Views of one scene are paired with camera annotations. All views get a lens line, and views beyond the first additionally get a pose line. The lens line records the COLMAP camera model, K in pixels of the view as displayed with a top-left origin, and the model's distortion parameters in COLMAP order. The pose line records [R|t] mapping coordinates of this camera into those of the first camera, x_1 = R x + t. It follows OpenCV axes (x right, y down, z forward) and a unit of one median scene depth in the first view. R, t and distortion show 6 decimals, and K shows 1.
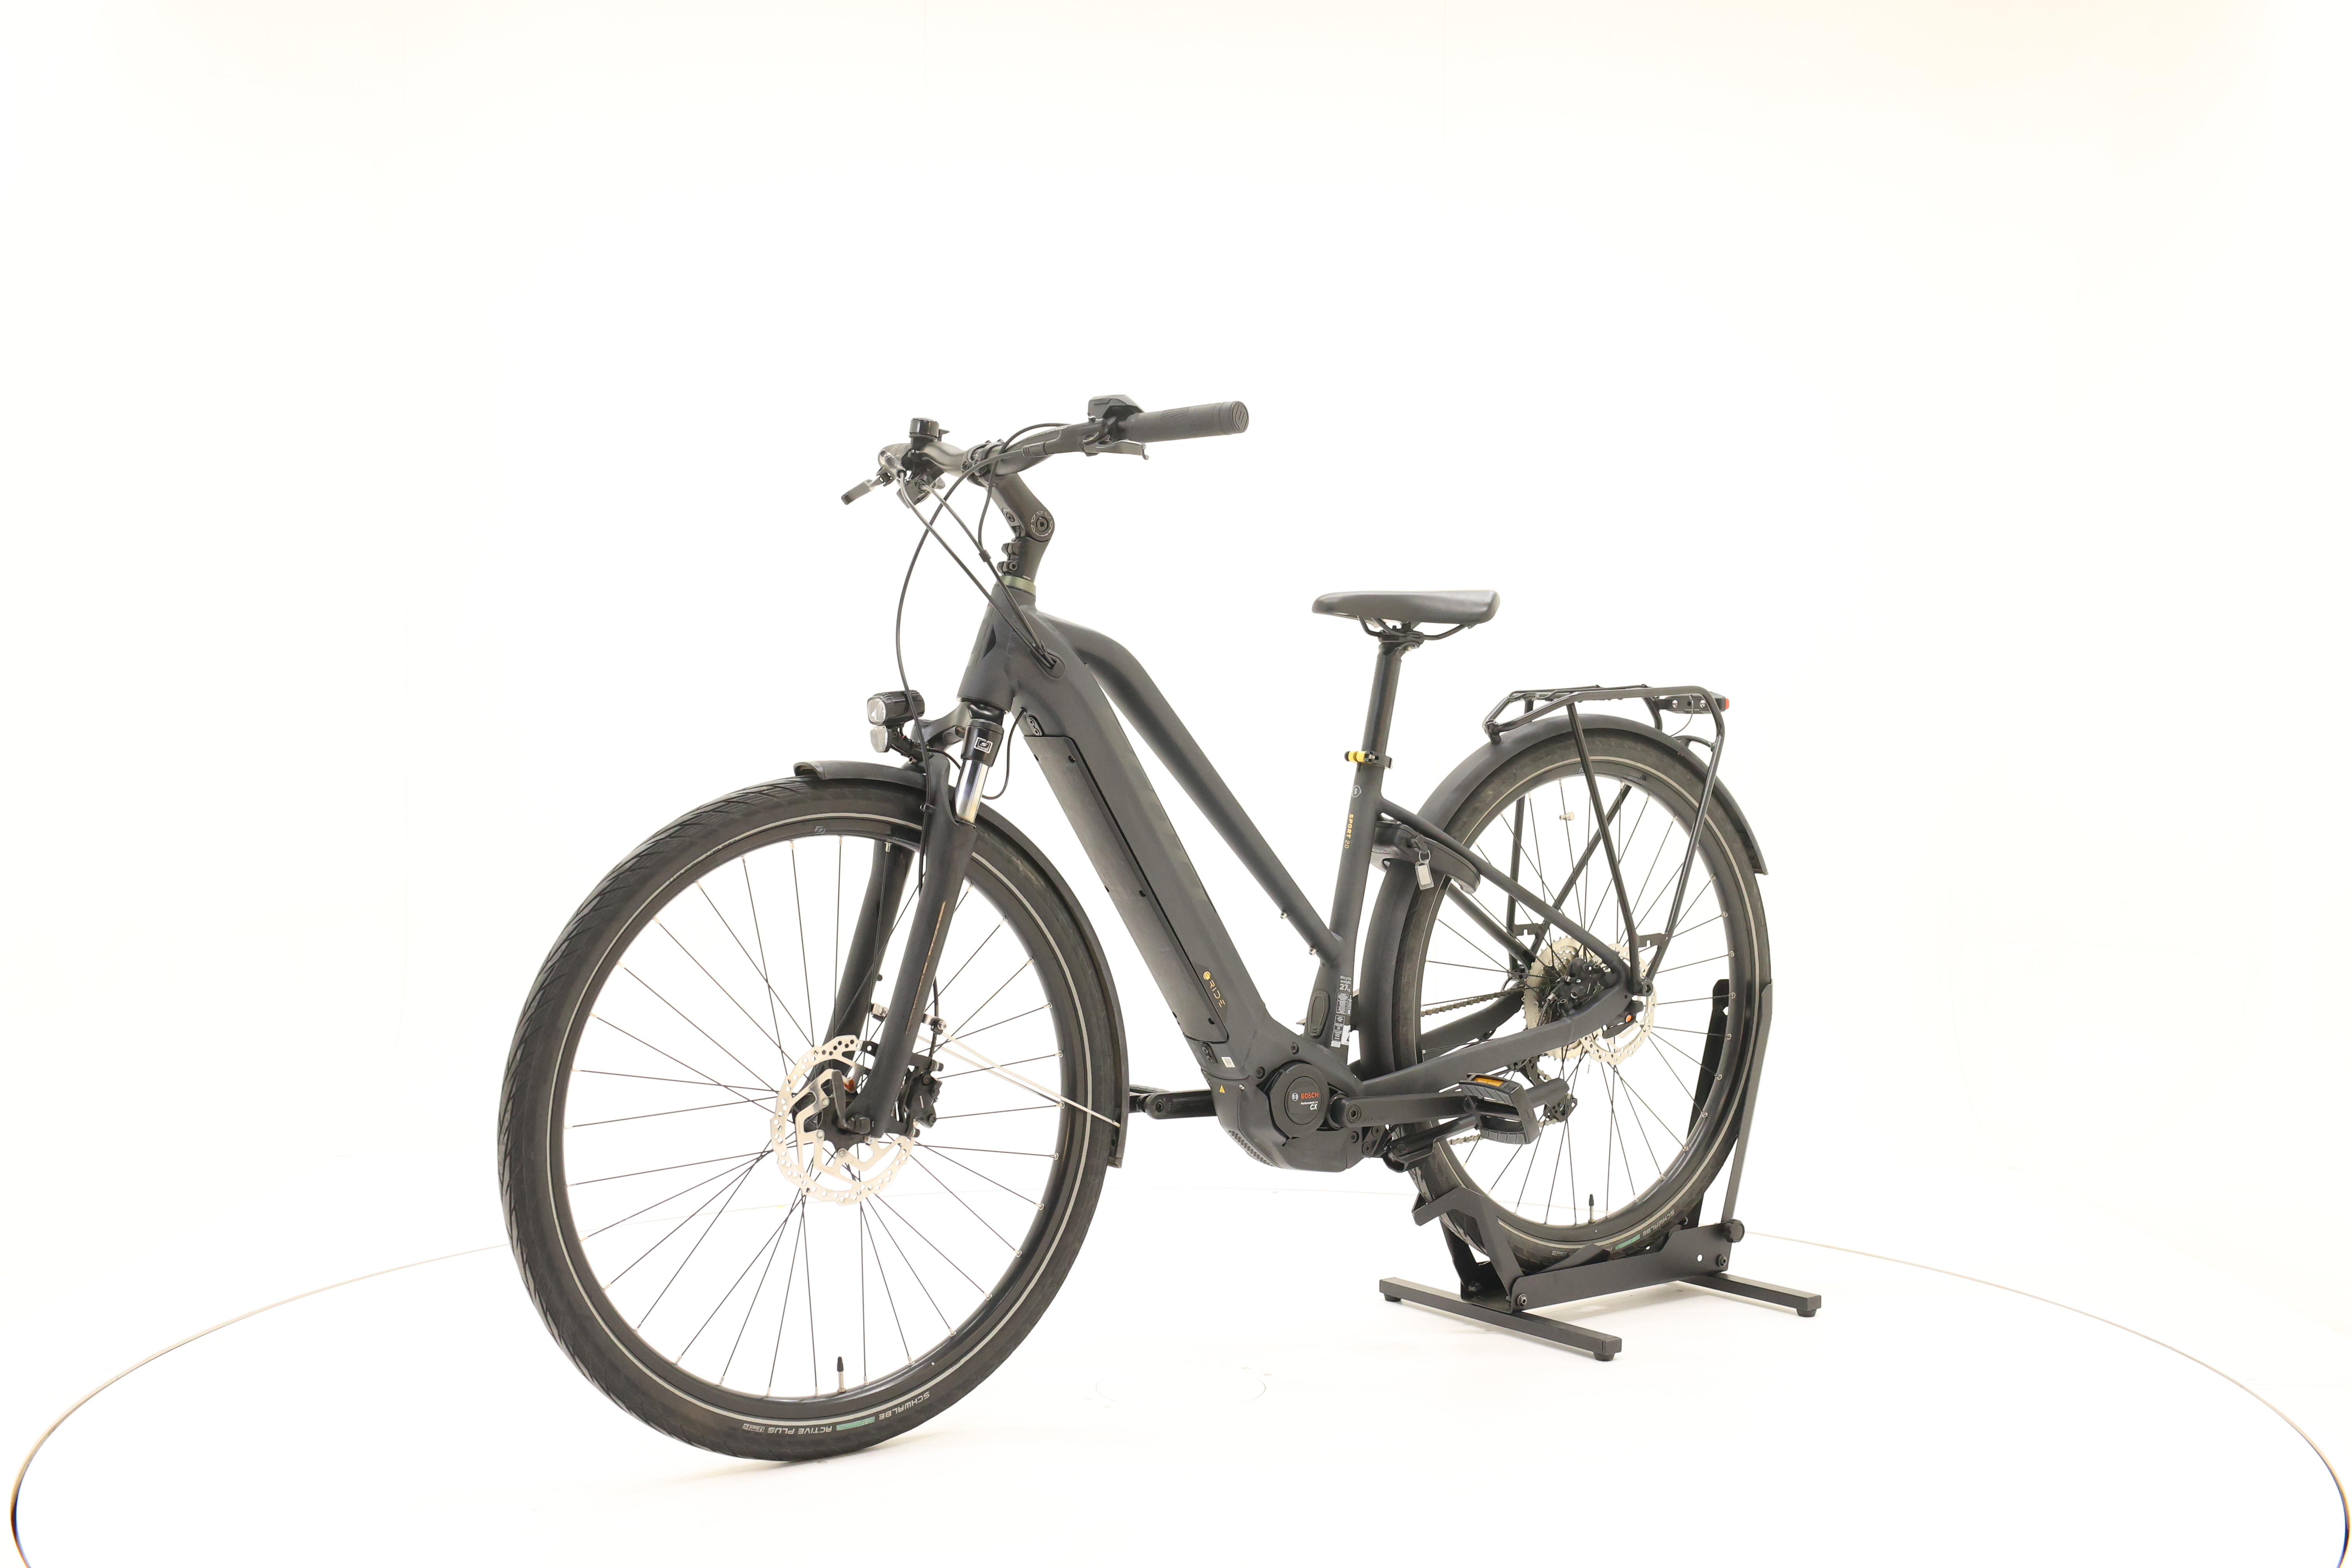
lens RADIAL K [[2519.2, 0, 1177.8], [0, 2519.2, 781.6], [0, 0, 1]] dist [-0.016822, 0.000000]
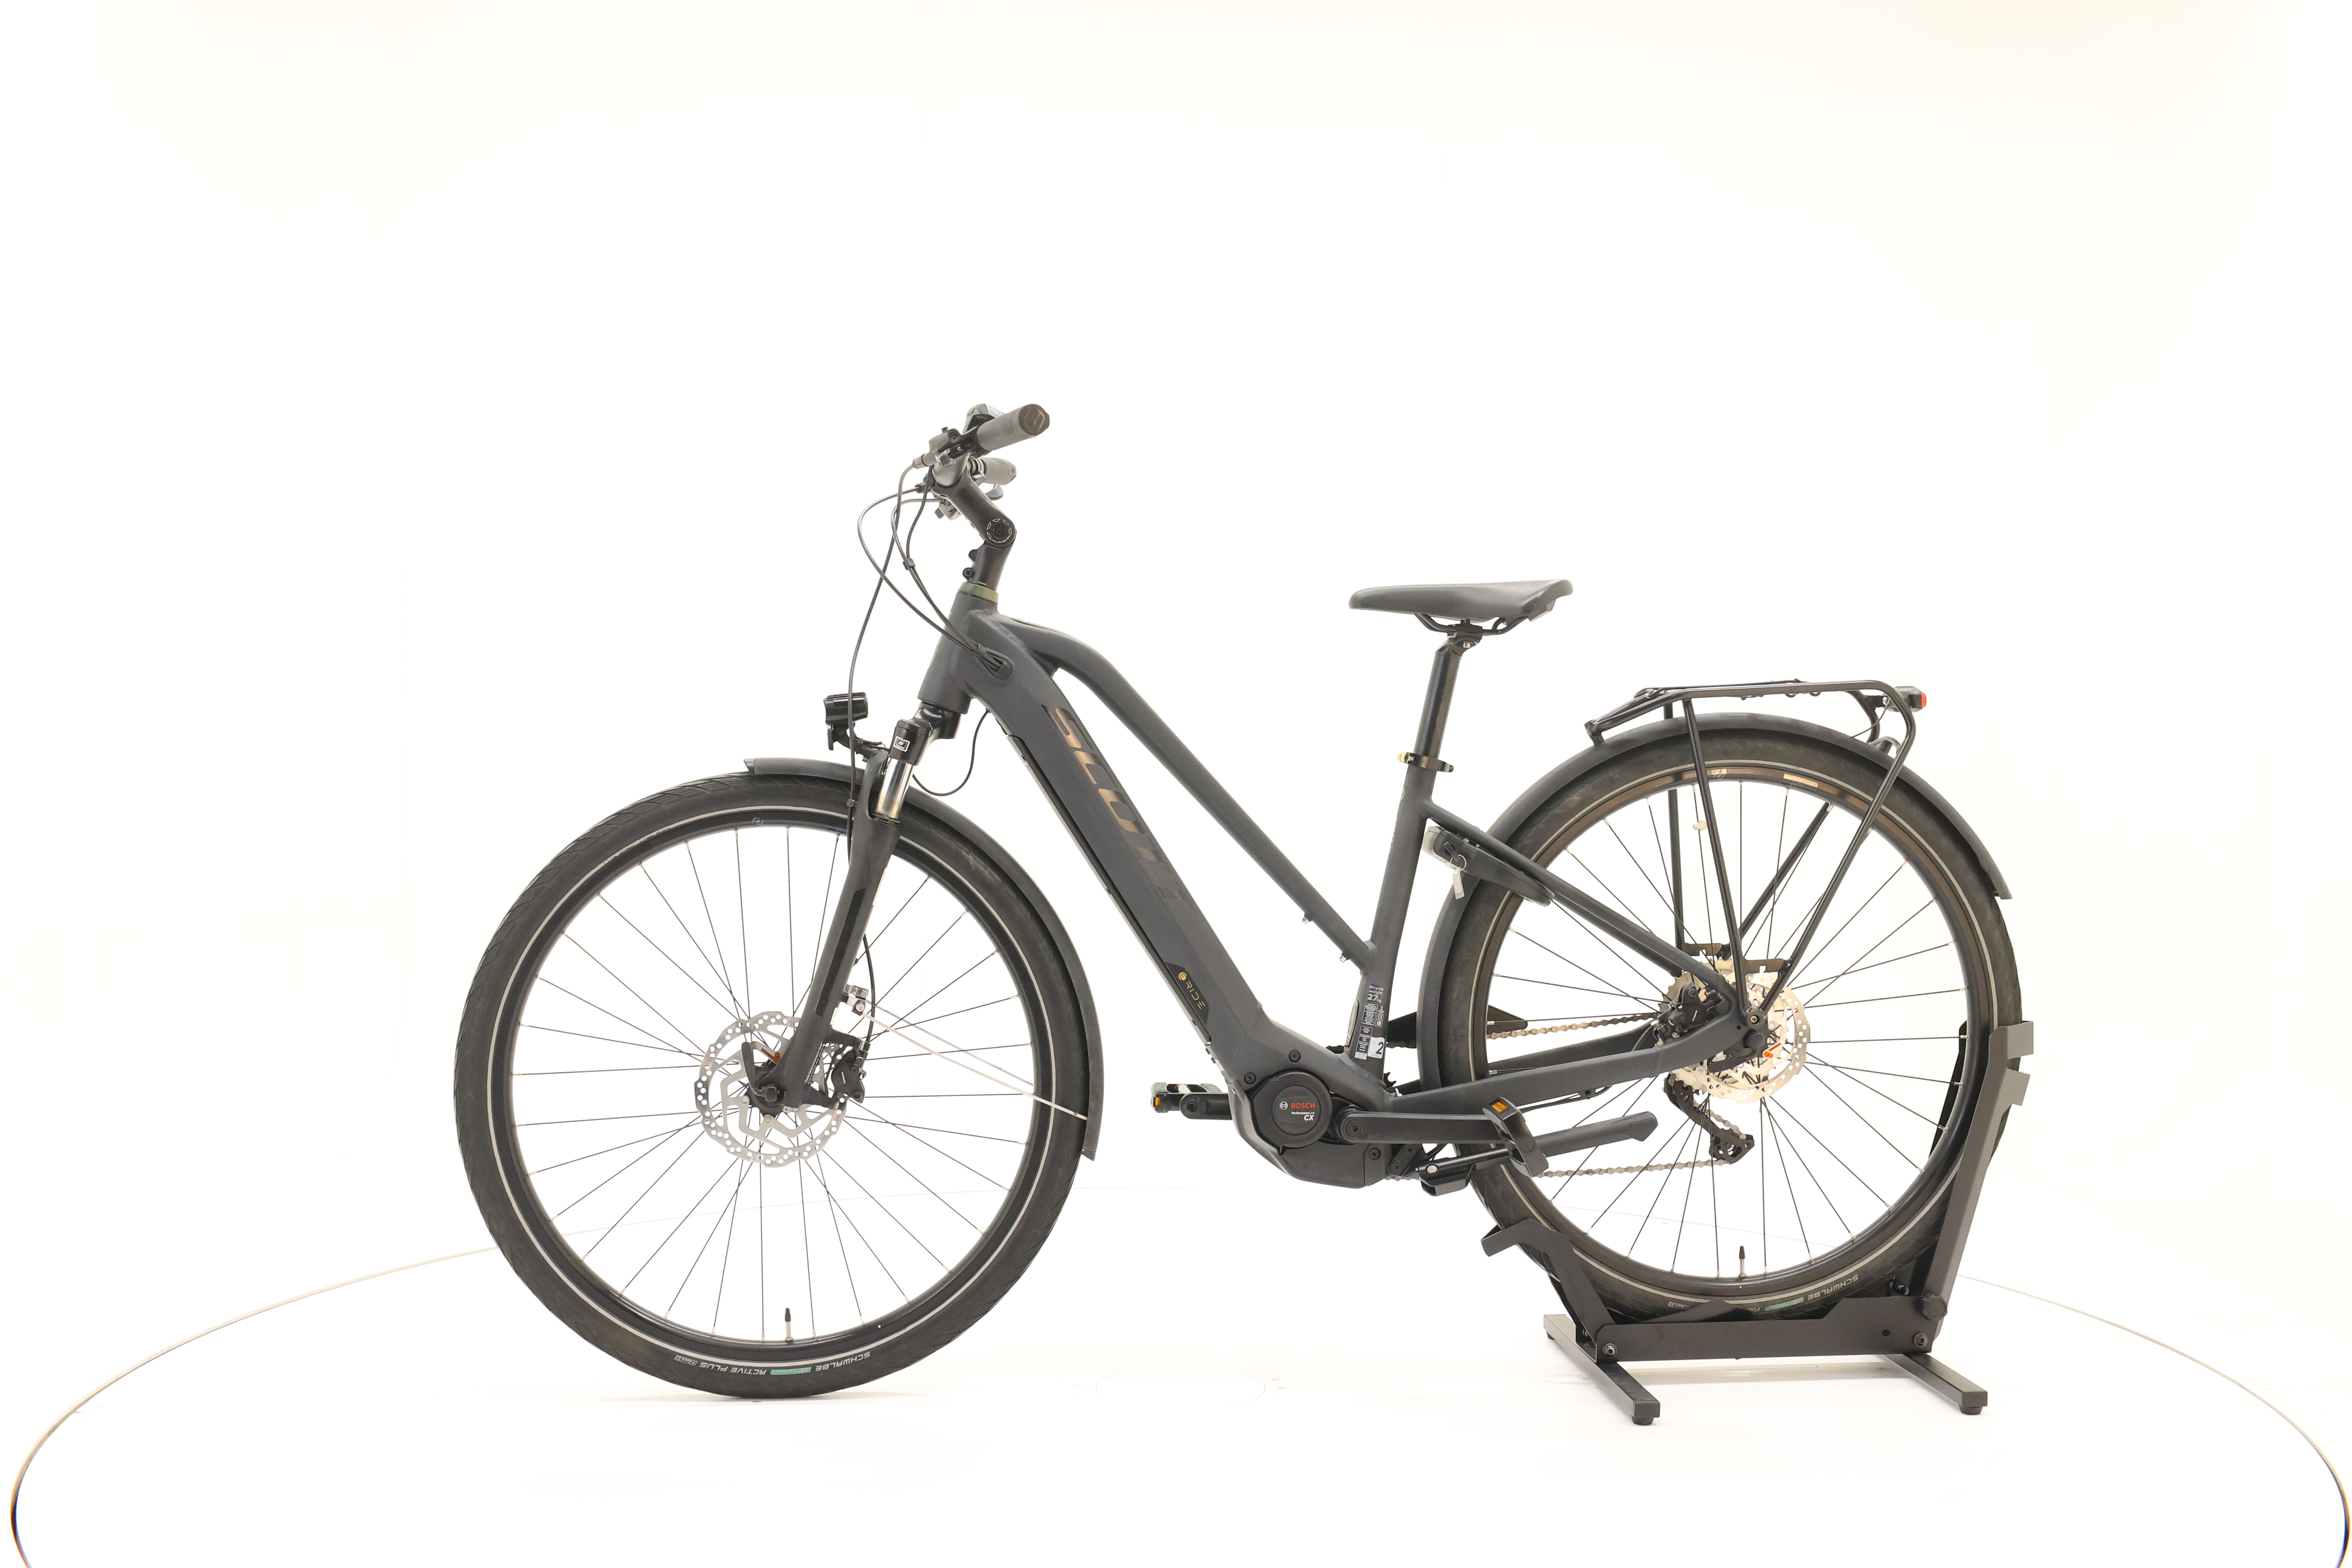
lens RADIAL K [[2519.2, 0, 1185.4], [0, 2519.2, 775.1], [0, 0, 1]] dist [-0.016822, 0.000000]
pose [[0.861483, 0.010547, -0.507677, 0.510144], [-0.011959, 0.999928, 0.000481, -0.003062], [0.507646, 0.005657, 0.861547, 0.138414]]
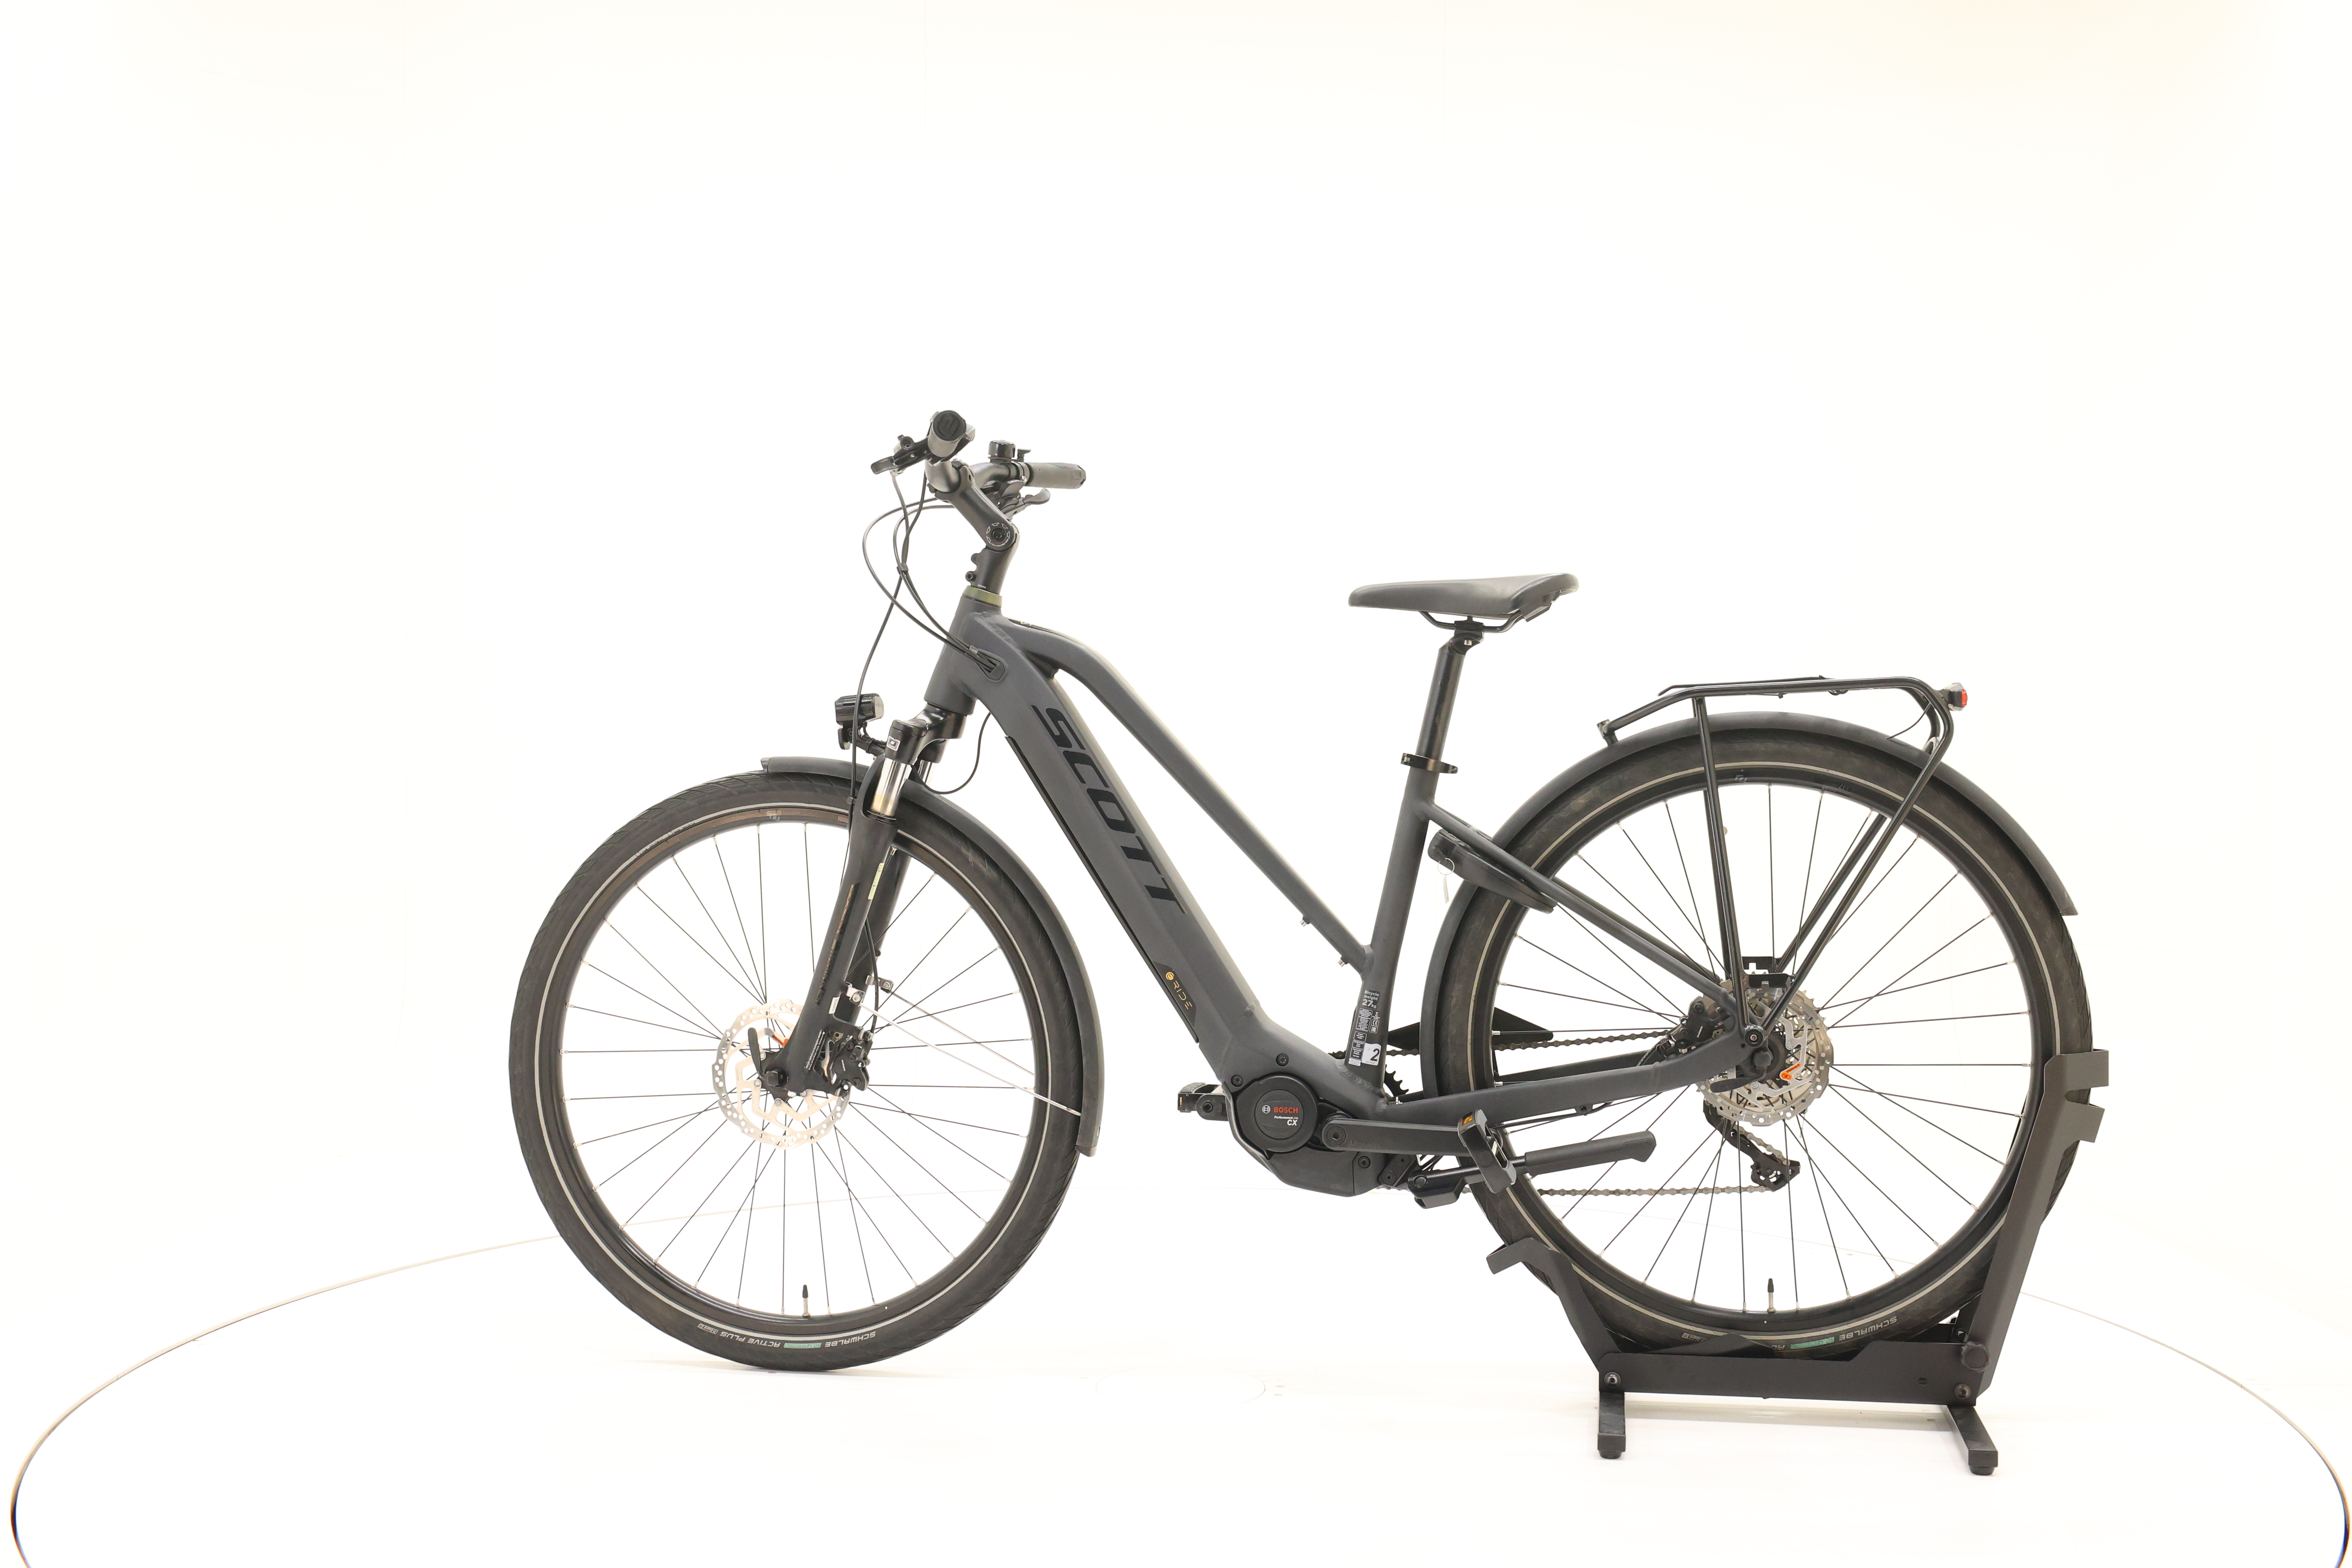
lens RADIAL K [[2519.2, 0, 1182.1], [0, 2519.2, 771.9], [0, 0, 1]] dist [-0.016822, 0.000000]
pose [[0.696806, 0.012252, -0.717155, 0.719144], [-0.016716, 0.999860, 0.000840, -0.004790], [0.717065, 0.011402, 0.696913, 0.301525]]
